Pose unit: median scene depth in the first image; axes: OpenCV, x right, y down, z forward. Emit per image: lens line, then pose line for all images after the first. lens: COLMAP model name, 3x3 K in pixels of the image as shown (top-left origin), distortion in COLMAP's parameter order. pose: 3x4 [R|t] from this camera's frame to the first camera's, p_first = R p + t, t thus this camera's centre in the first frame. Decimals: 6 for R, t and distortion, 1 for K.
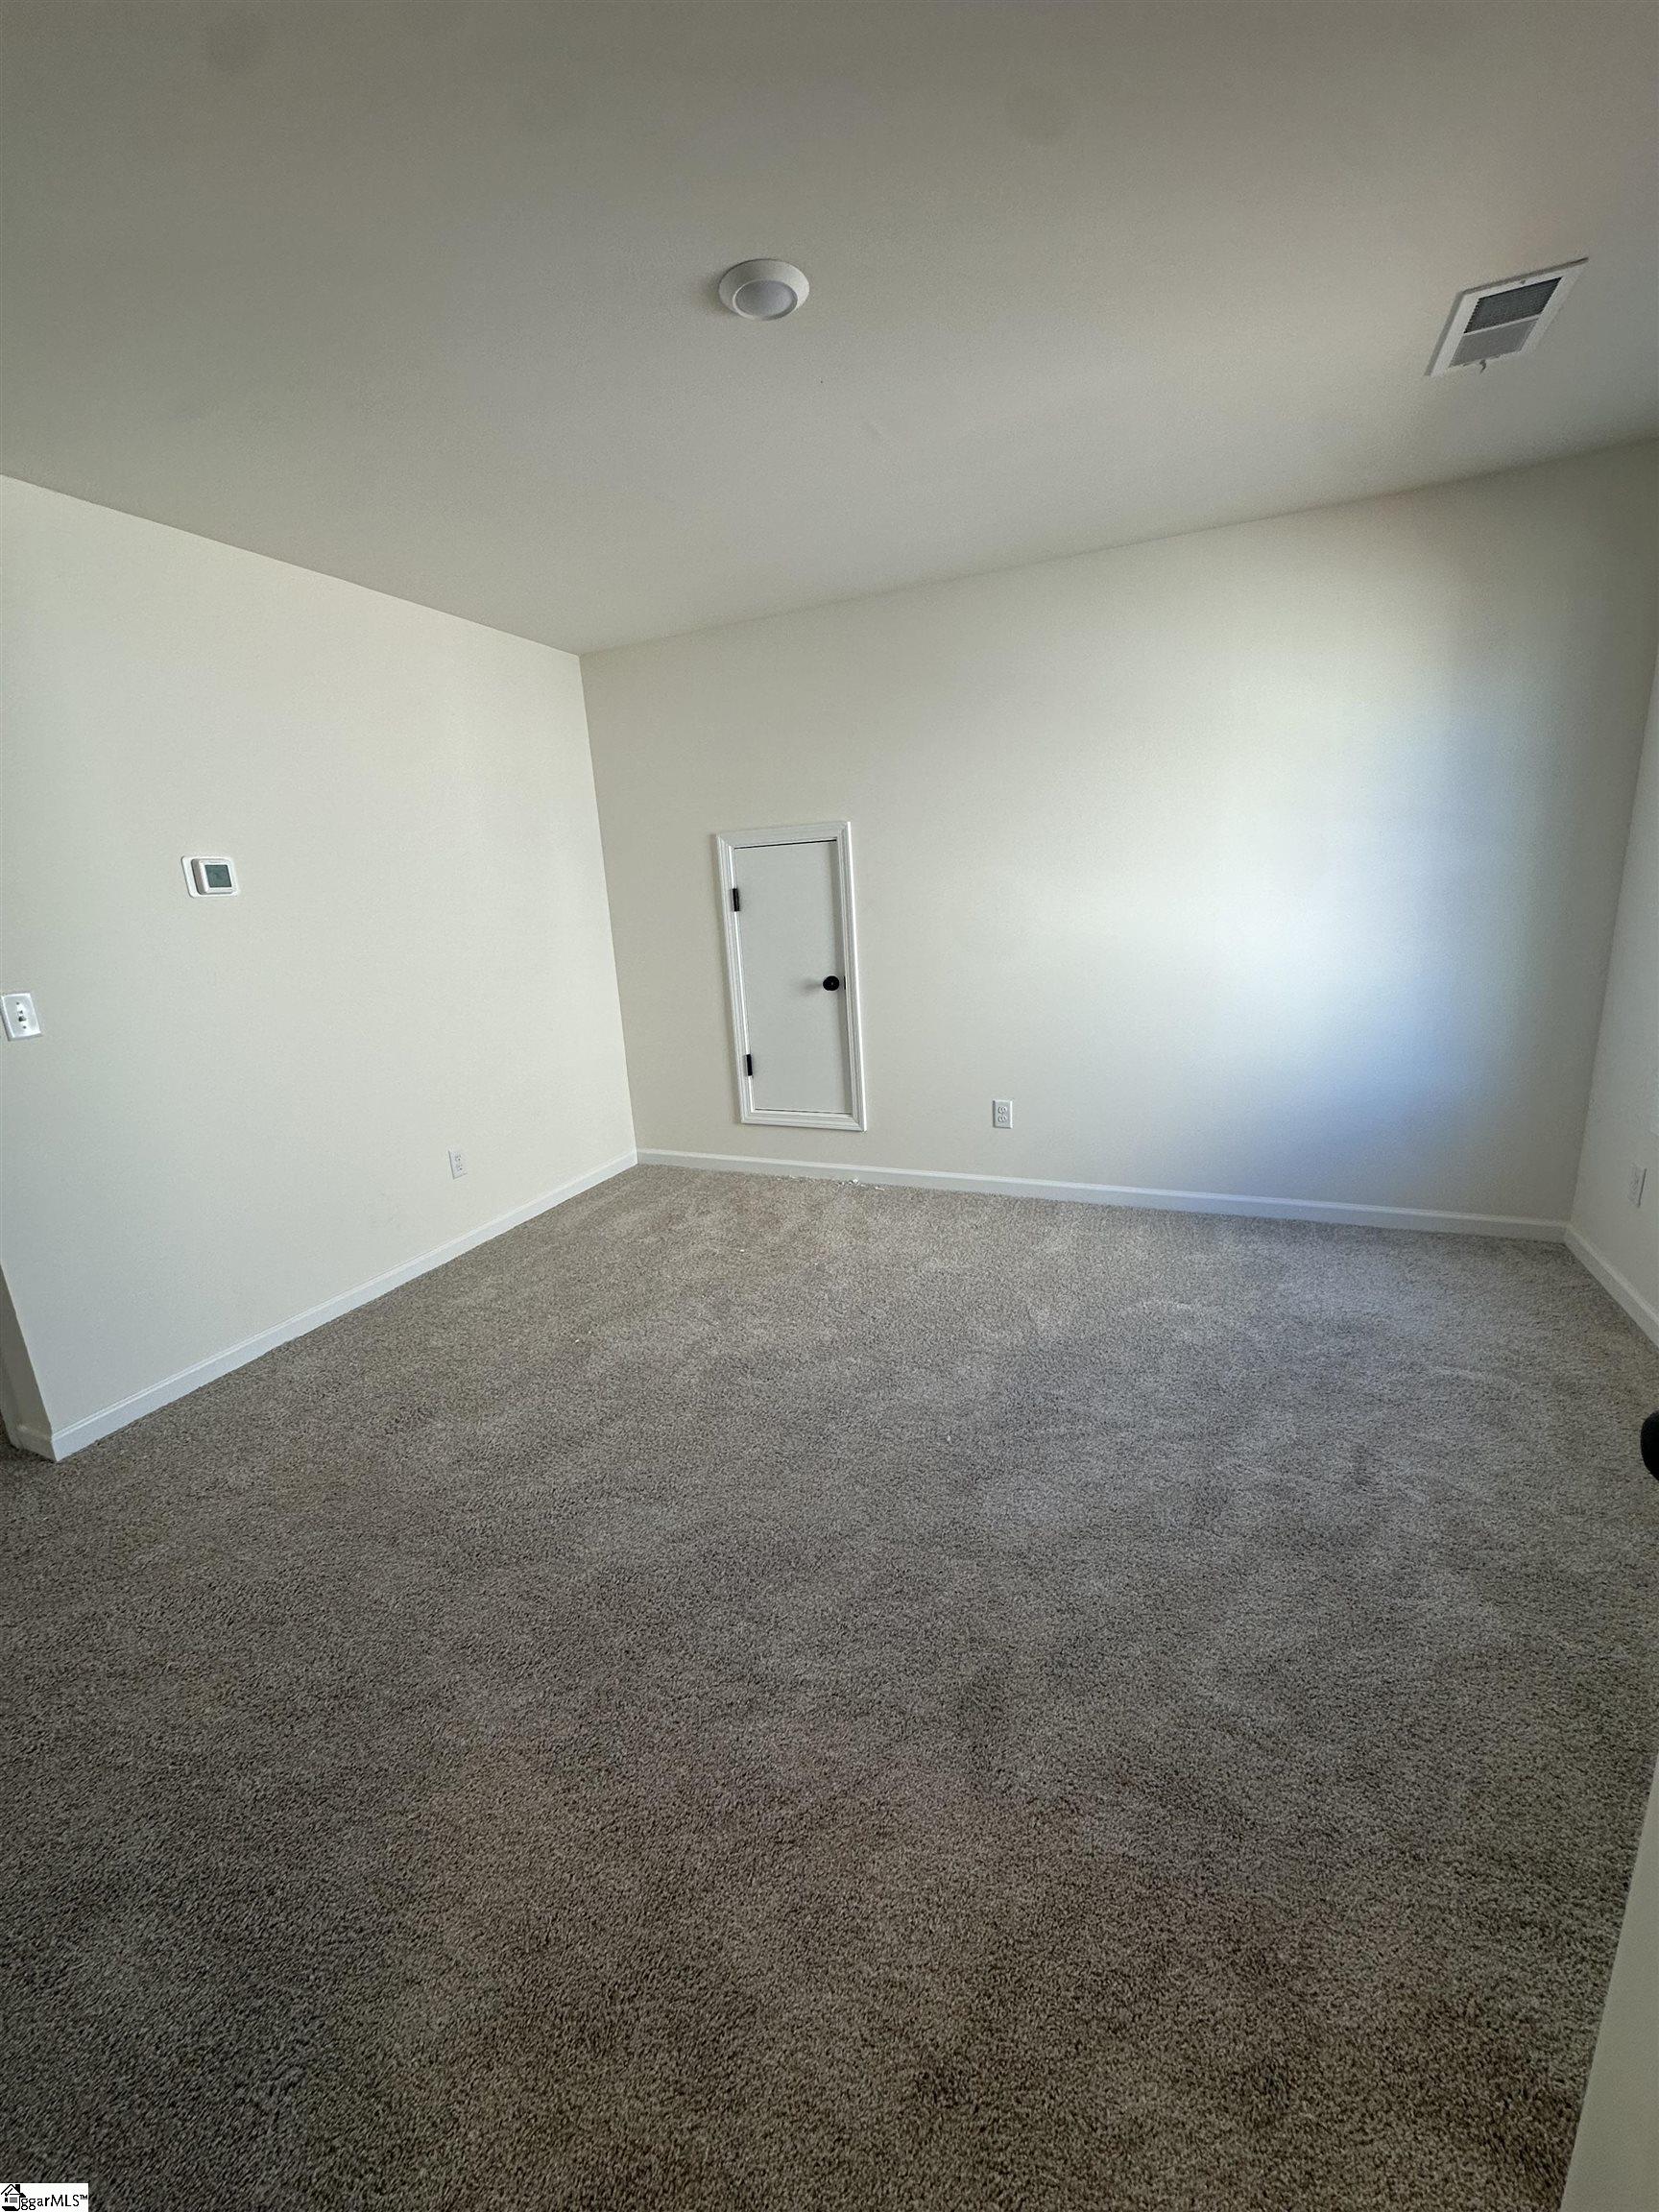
lens RADIAL K [[880.4, 0, 831.2], [0, 880.4, 1101.0], [0, 0, 1]] dist [-0.002583, 0.000350]
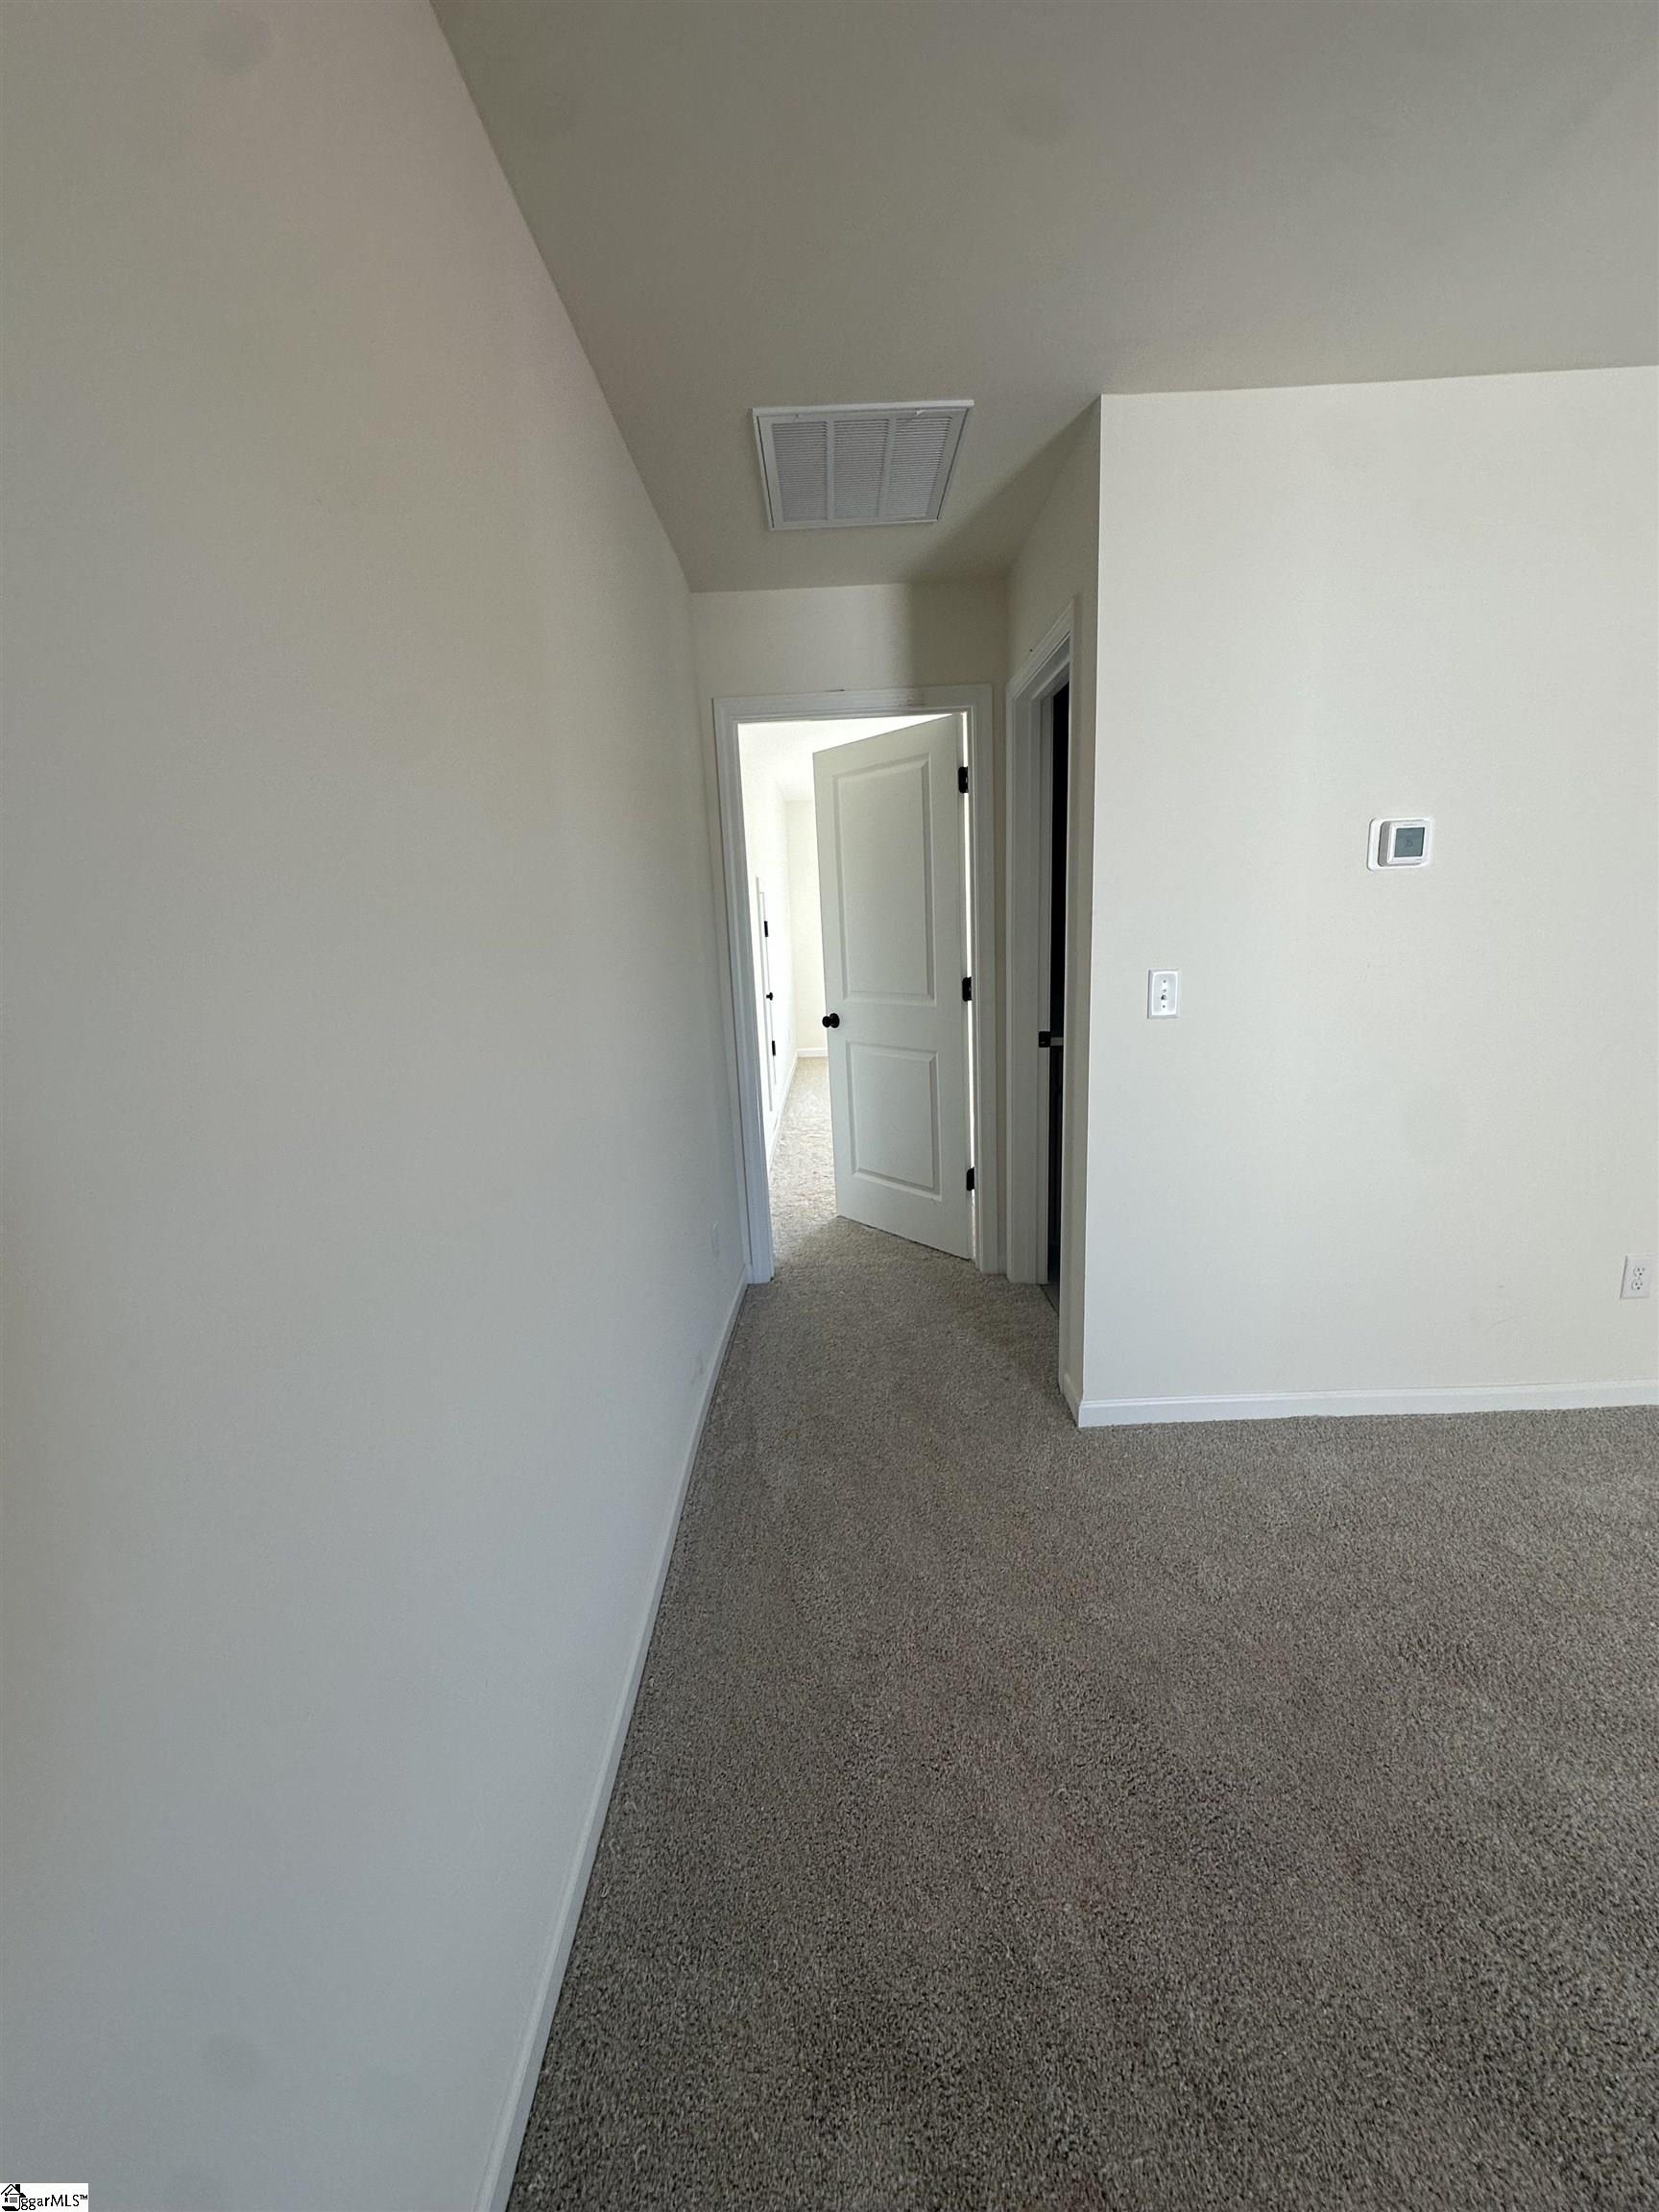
lens RADIAL K [[880.4, 0, 833.6], [0, 880.4, 1104.7], [0, 0, 1]] dist [-0.002583, 0.000350]
pose [[0.400720, 0.231849, -0.886380, -0.158650], [-0.201174, 0.966108, 0.161755, -0.055139], [0.893841, 0.113498, 0.433781, 0.234805]]
